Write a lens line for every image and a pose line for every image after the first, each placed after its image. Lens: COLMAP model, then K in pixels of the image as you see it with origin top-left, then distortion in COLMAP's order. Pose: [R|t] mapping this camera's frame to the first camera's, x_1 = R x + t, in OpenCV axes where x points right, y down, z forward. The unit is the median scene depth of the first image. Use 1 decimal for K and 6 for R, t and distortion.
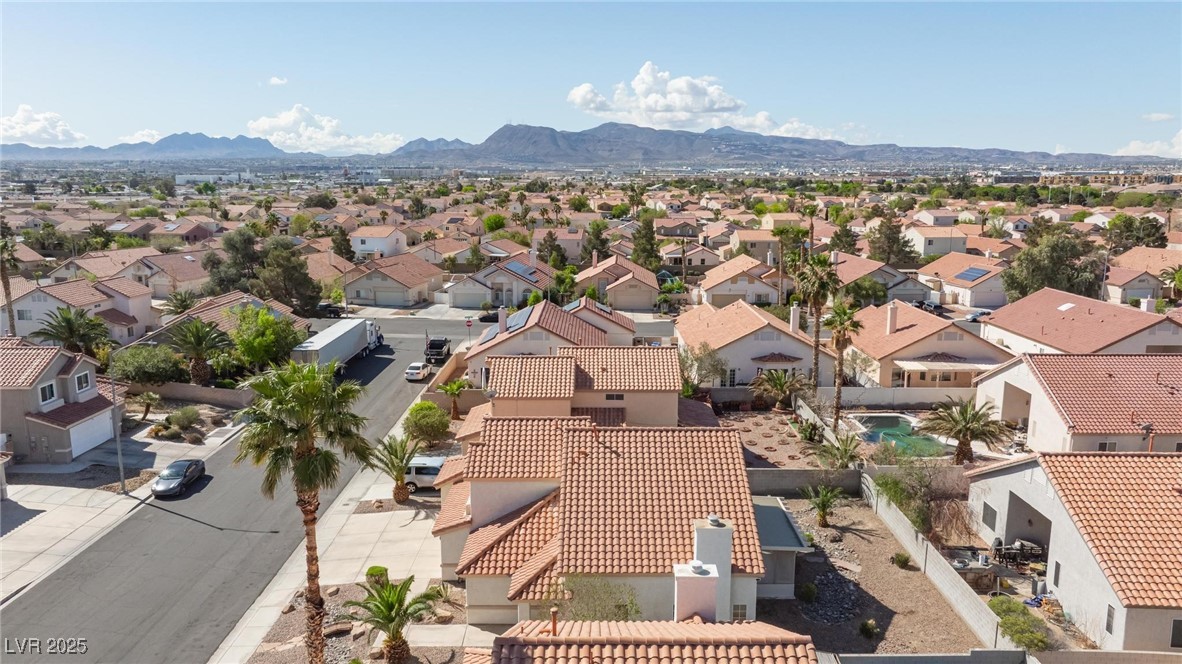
lens RADIAL K [[823.7, 0, 596.5], [0, 823.7, 332.7], [0, 0, 1]] dist [-0.020073, 0.014503]
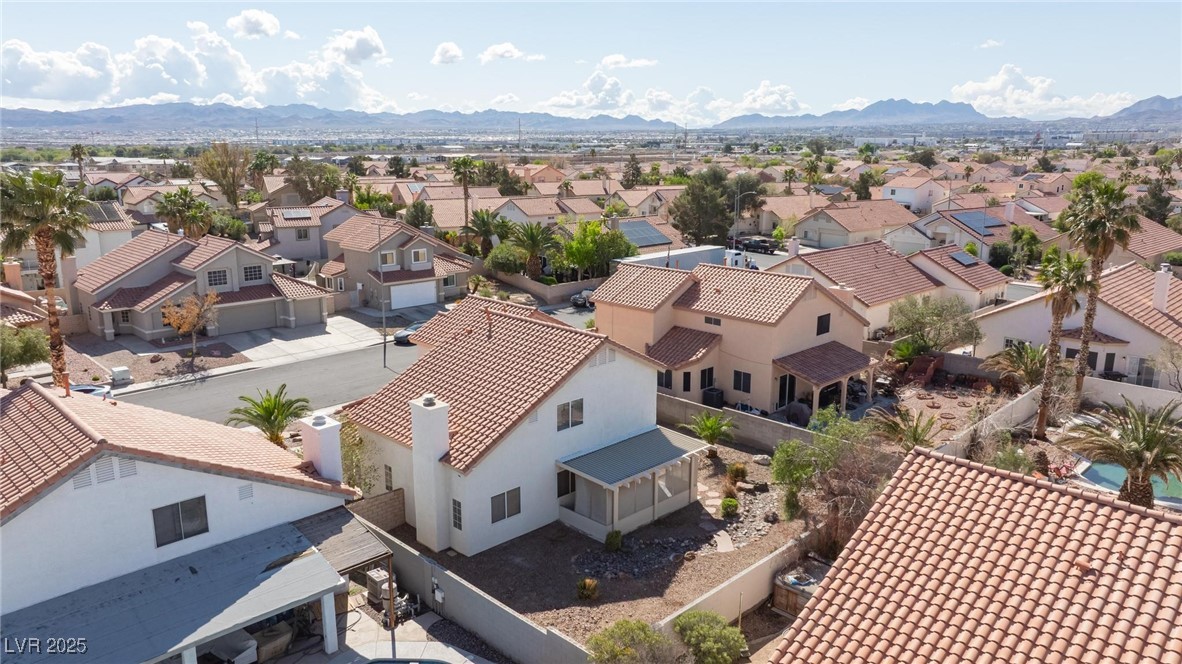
lens RADIAL K [[823.7, 0, 594.5], [0, 823.7, 332.3], [0, 0, 1]] dist [-0.020073, 0.014503]
pose [[0.707340, 0.156969, -0.689225, 0.281589], [-0.129015, 0.987323, 0.092453, 0.012415], [0.695001, 0.023525, 0.718624, 0.138698]]
